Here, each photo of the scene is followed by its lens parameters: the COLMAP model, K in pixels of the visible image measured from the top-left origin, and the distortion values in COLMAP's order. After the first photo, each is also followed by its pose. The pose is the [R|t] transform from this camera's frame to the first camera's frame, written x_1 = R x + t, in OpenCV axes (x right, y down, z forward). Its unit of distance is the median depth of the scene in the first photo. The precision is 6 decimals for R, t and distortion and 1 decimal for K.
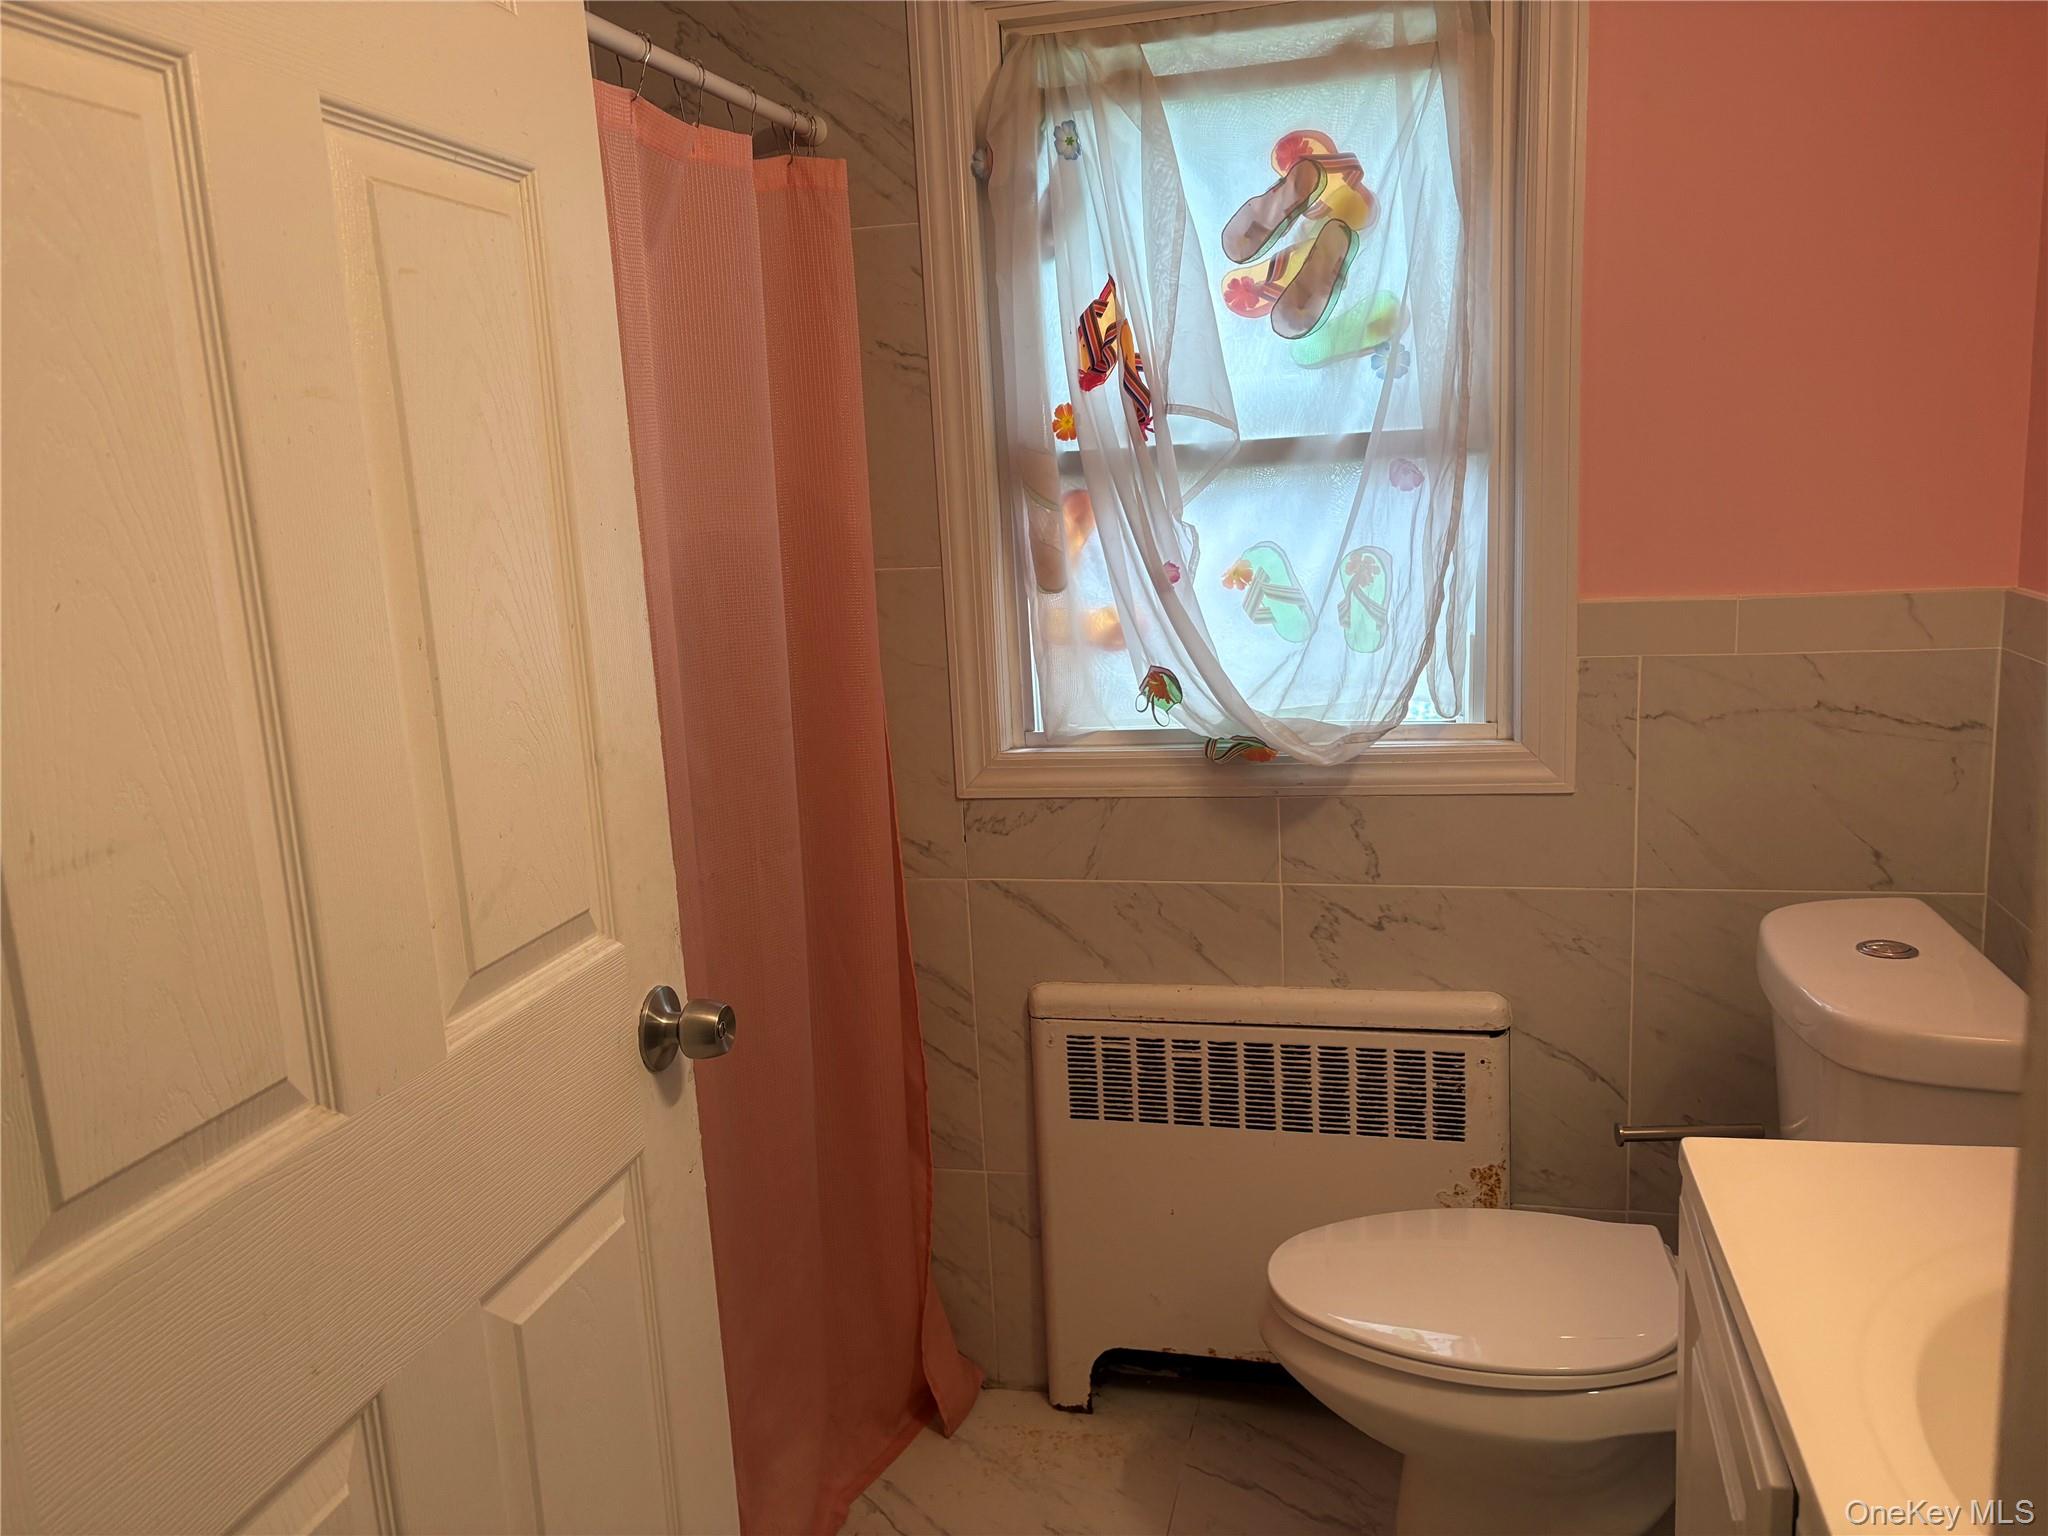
lens RADIAL K [[1517.8, 0, 1024.0], [0, 1517.8, 768.0], [0, 0, 1]] dist [0.078827, -0.284543]
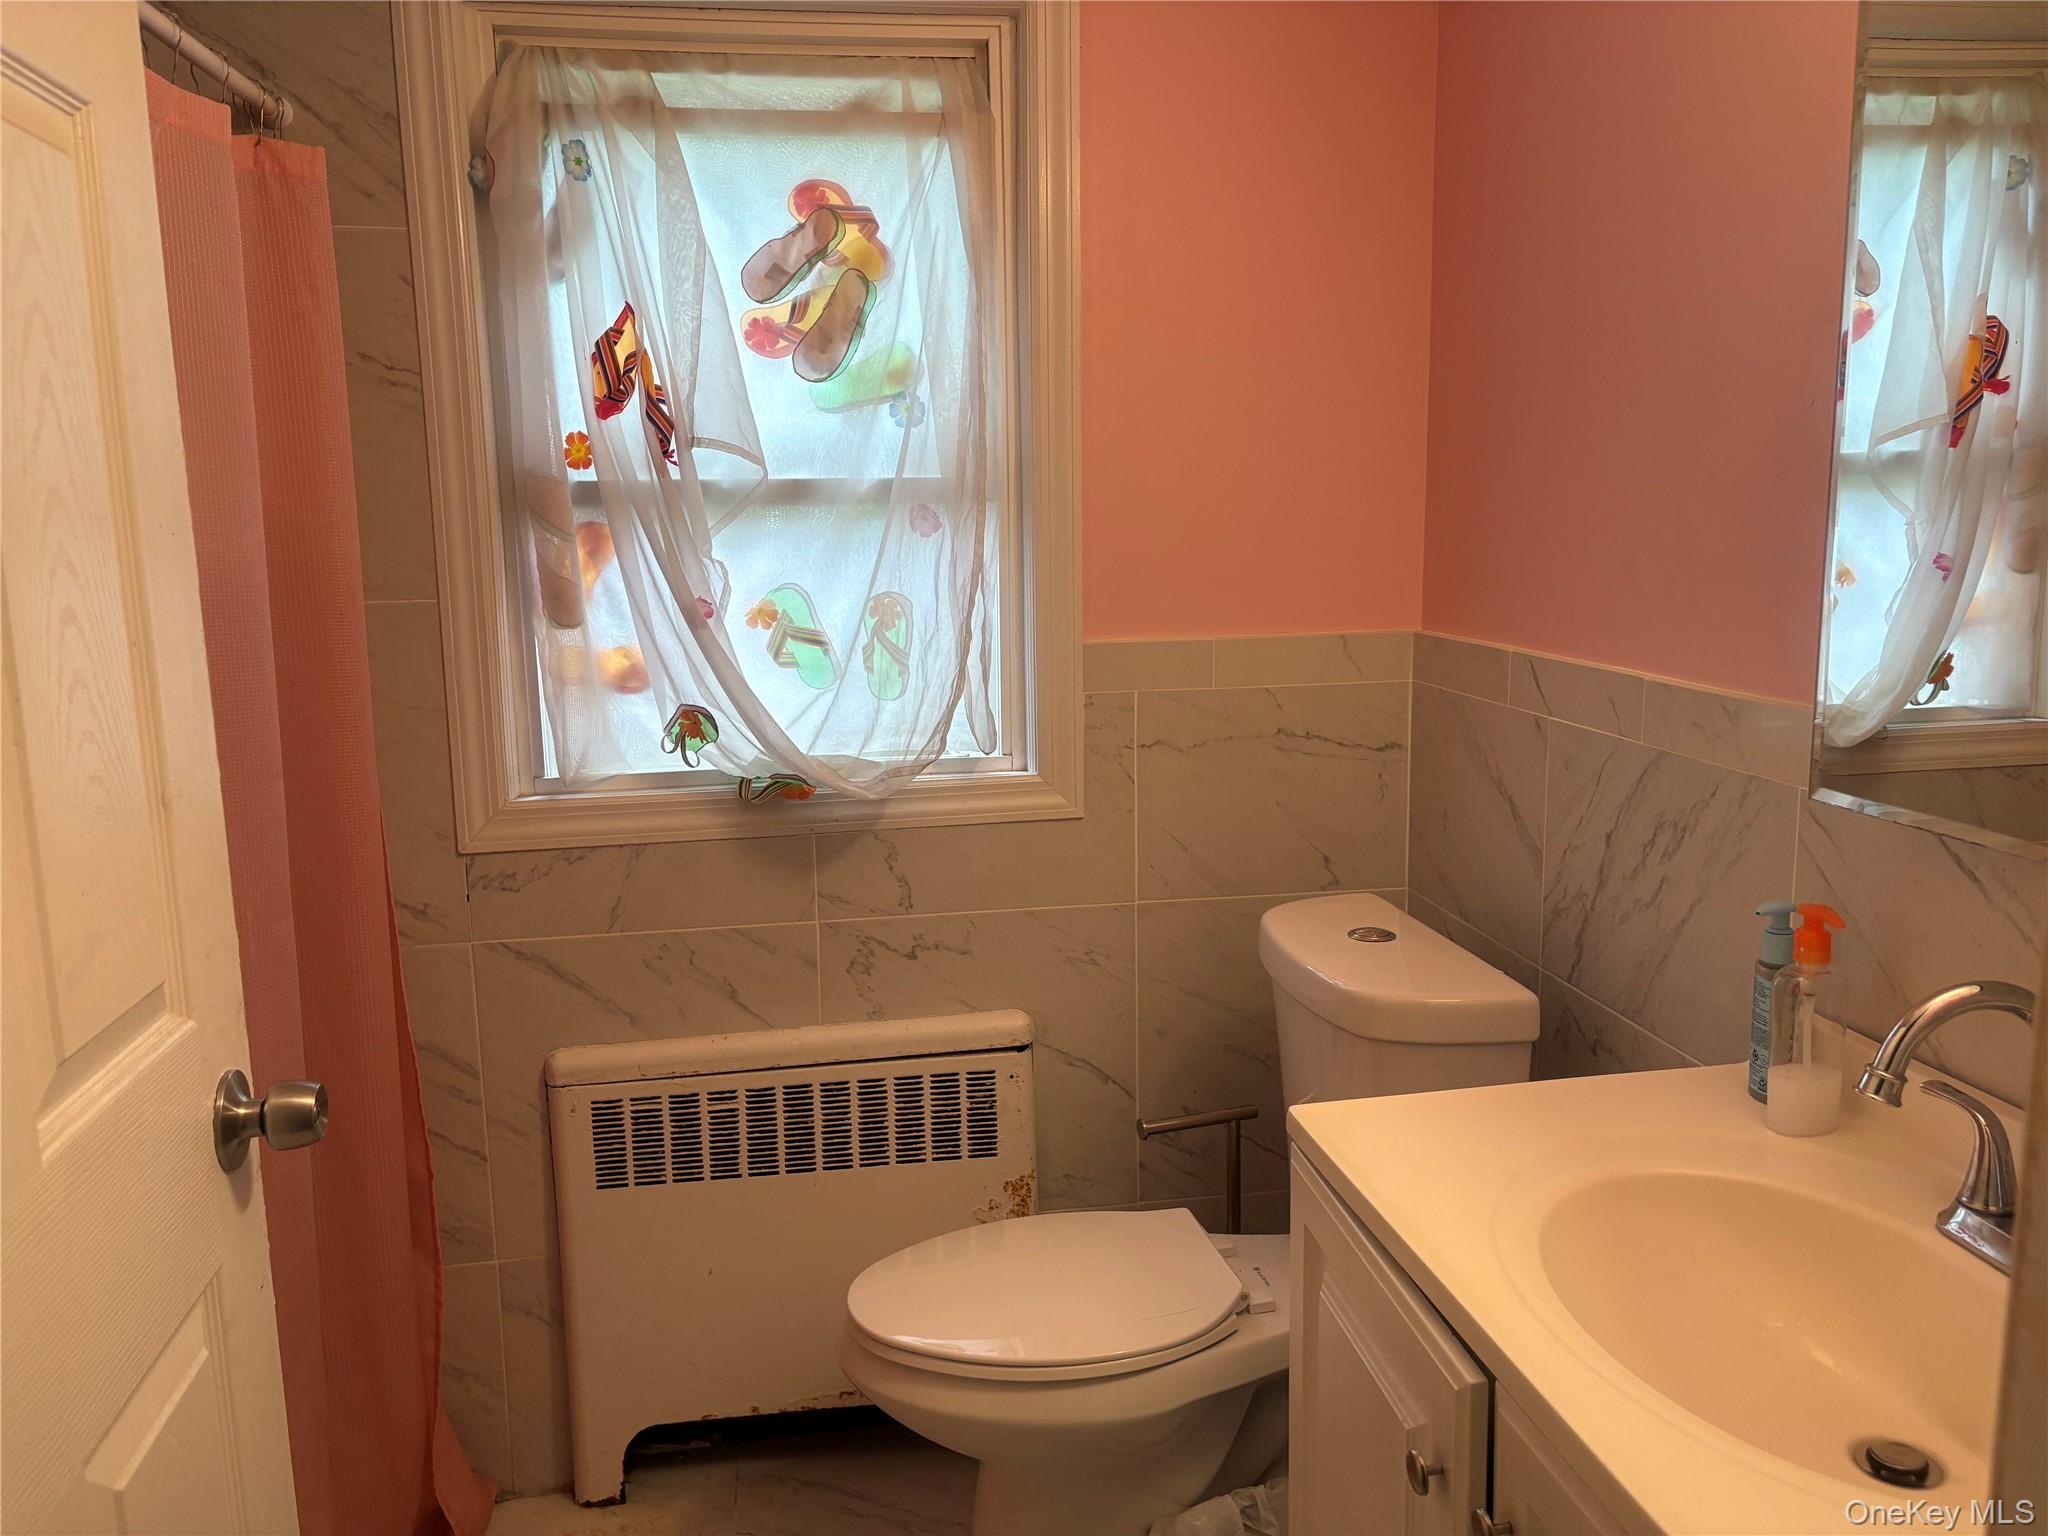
lens RADIAL K [[1534.6, 0, 1028.4], [0, 1534.6, 775.4], [0, 0, 1]] dist [0.007609, -0.053213]
pose [[0.910024, -0.029621, 0.413497, -0.121381], [0.044997, 0.998609, -0.027495, 0.014540], [-0.412107, 0.043627, 0.910090, 0.022401]]
